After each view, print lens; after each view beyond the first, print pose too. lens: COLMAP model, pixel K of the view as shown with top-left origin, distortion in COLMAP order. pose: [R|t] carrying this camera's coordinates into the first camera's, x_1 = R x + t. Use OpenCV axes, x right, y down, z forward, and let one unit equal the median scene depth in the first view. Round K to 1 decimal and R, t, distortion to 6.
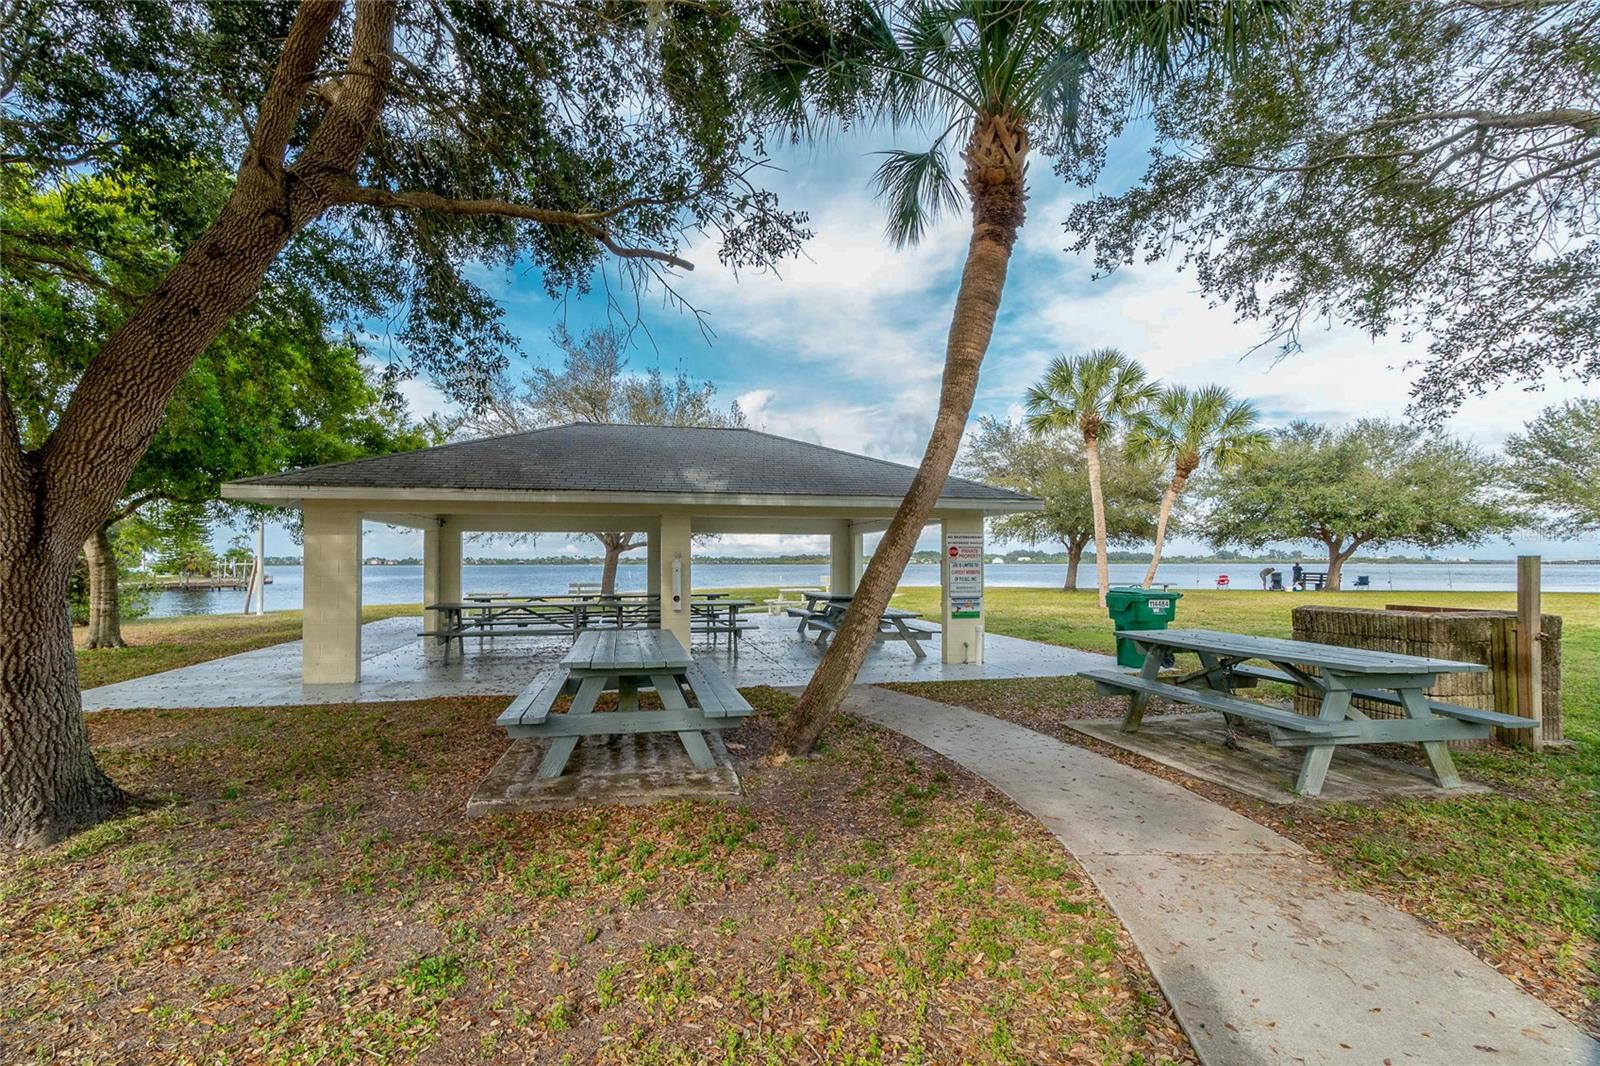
lens RADIAL K [[704.3, 0, 799.5], [0, 704.3, 564.0], [0, 0, 1]] dist [0.000079, -0.000214]
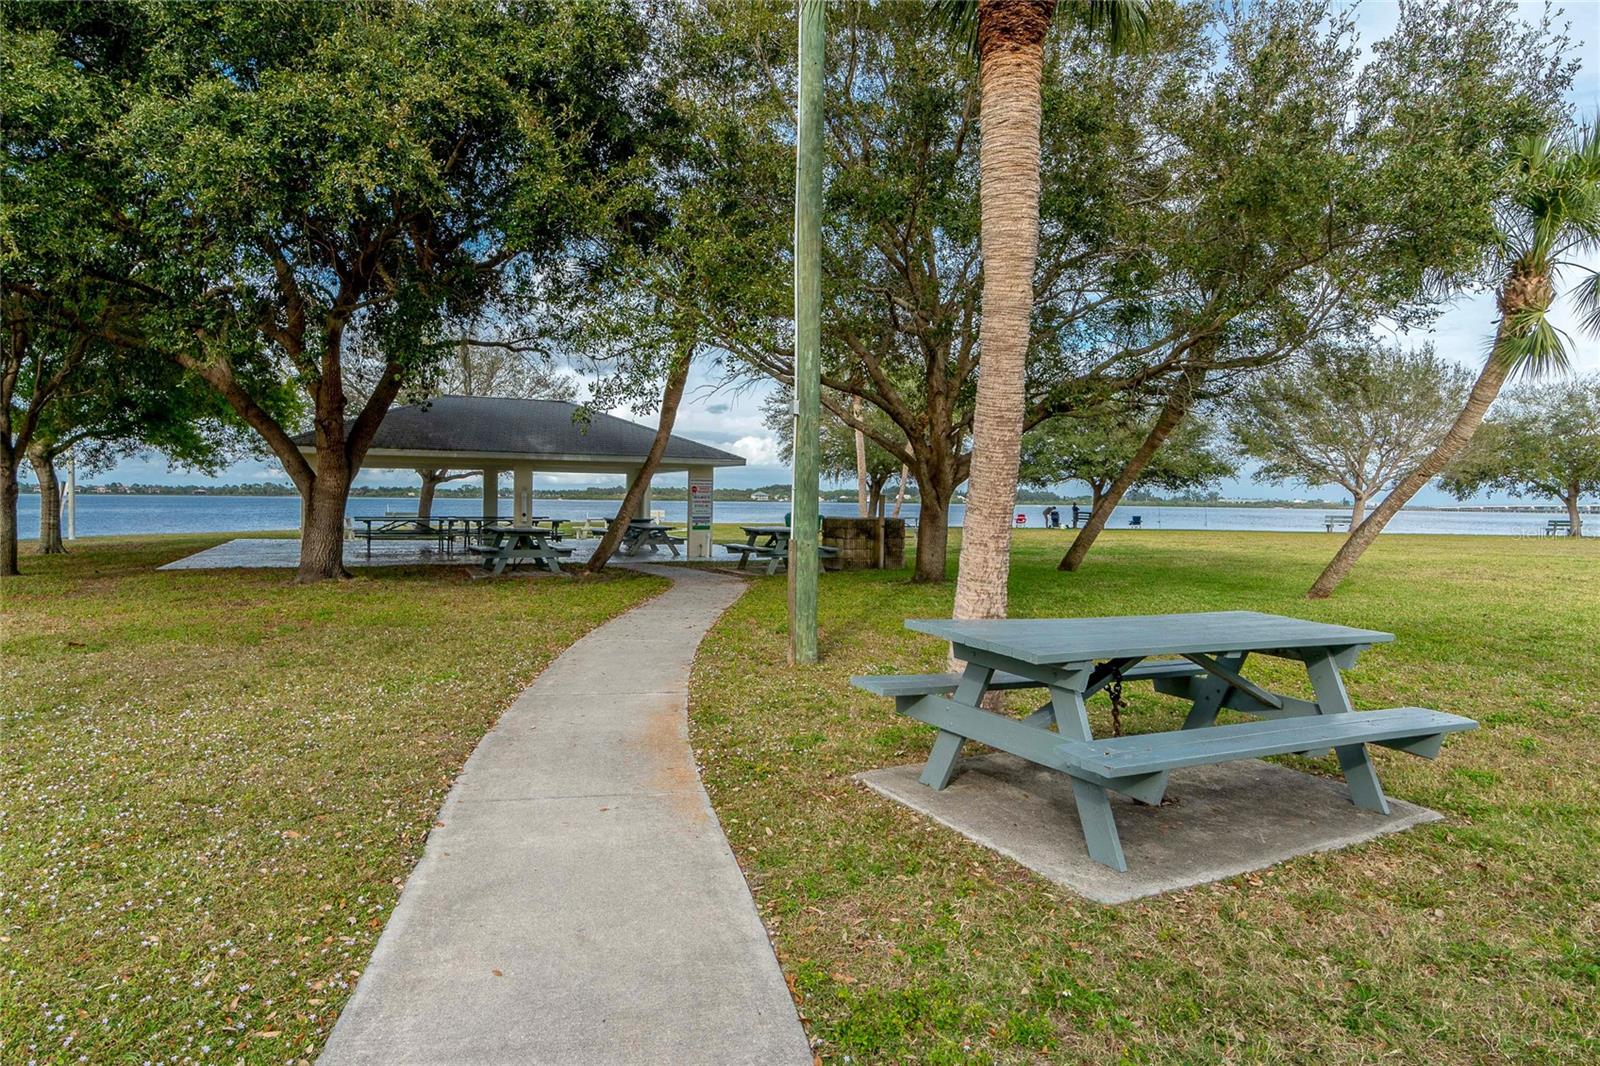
lens RADIAL K [[945.5, 0, 800.0], [0, 945.5, 533.0], [0, 0, 1]] dist [-0.001229, -0.000049]
pose [[0.981278, 0.007244, 0.192459, 0.015353], [-0.013826, 0.999364, 0.032875, 0.003868], [-0.192099, -0.034920, 0.980754, -0.540166]]
